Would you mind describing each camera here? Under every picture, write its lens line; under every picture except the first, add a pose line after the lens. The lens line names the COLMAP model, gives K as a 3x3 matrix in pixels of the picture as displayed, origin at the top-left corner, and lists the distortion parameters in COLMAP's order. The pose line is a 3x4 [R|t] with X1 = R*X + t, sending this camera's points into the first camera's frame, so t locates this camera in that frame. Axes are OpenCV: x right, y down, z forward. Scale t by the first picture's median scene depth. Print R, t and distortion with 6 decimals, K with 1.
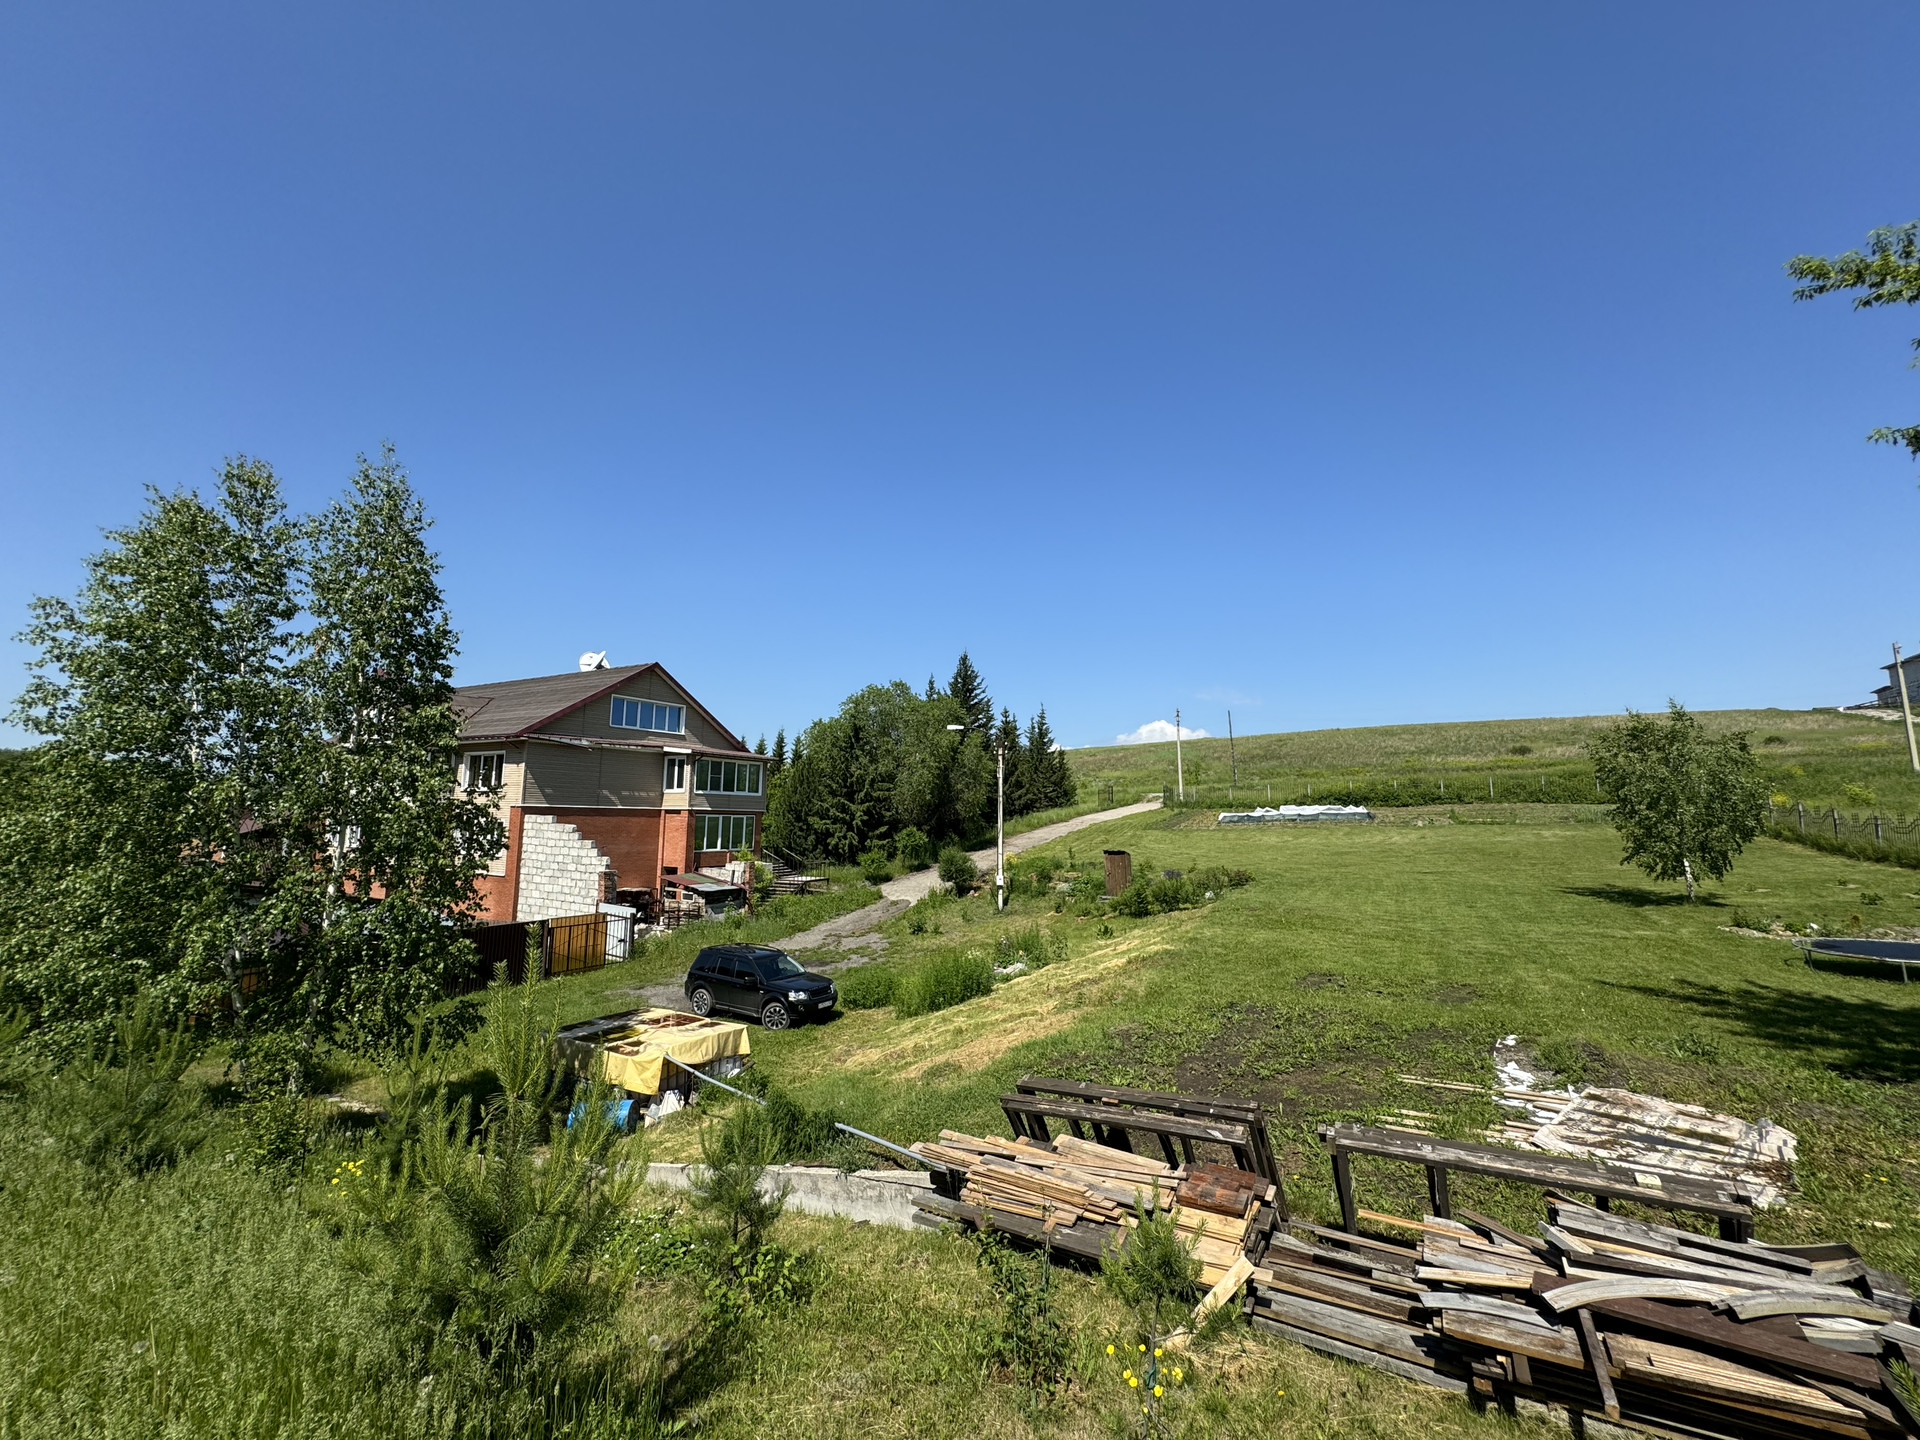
lens RADIAL K [[769.4, 0, 962.8], [0, 769.4, 718.3], [0, 0, 1]] dist [0.001438, -0.000041]
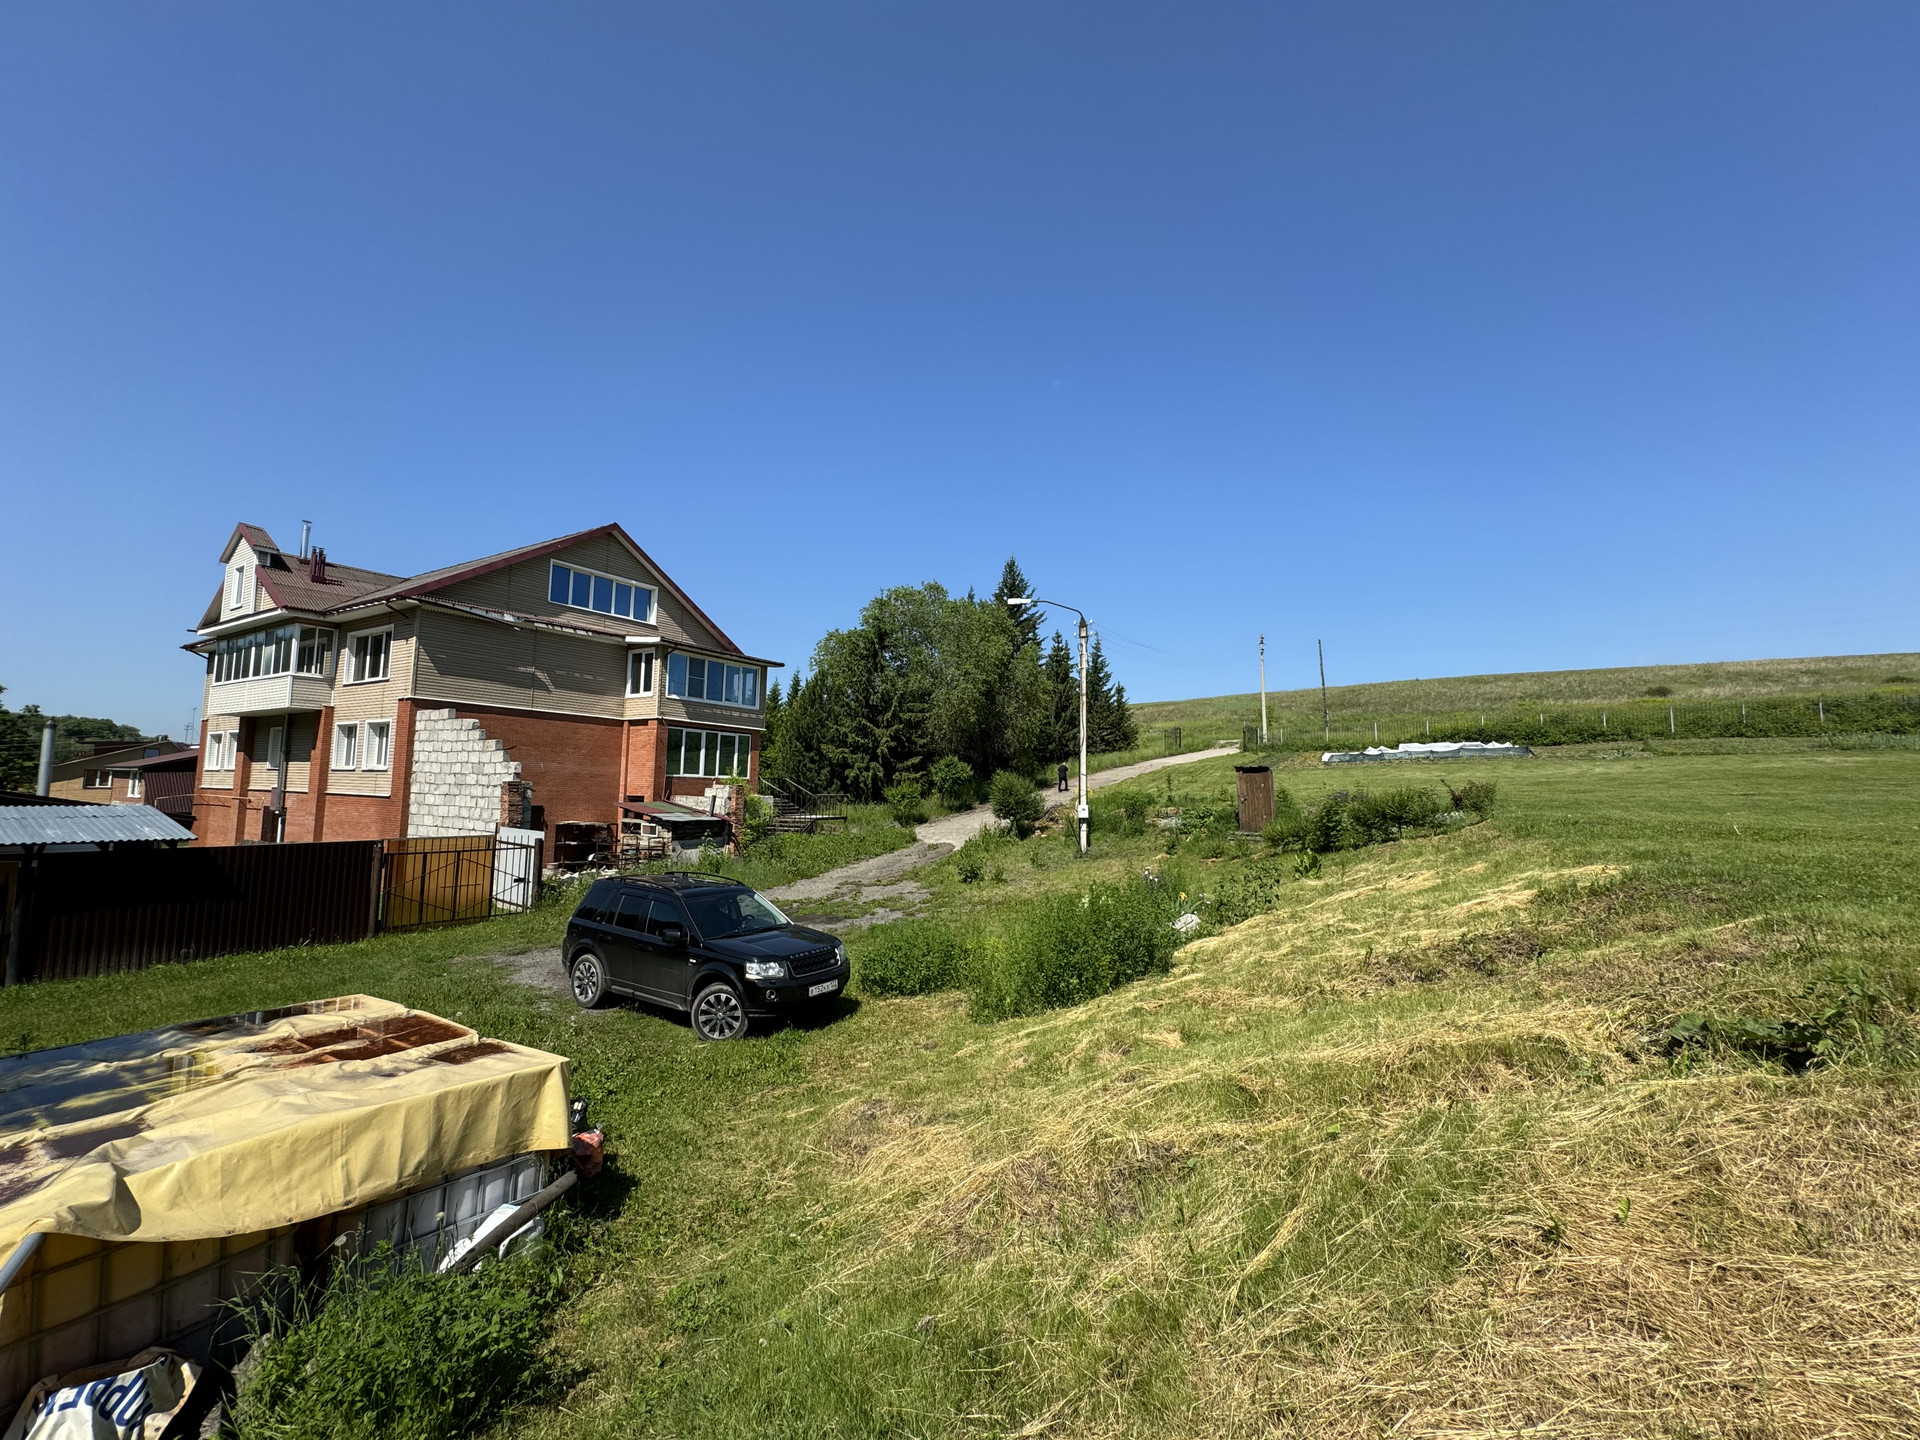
lens RADIAL K [[769.4, 0, 957.6], [0, 769.4, 717.6], [0, 0, 1]] dist [0.001438, -0.000041]
pose [[0.999330, 0.000447, -0.036592, -0.039620], [0.000673, 0.999532, 0.030582, 0.096654], [0.036589, -0.030586, 0.998862, 0.270989]]
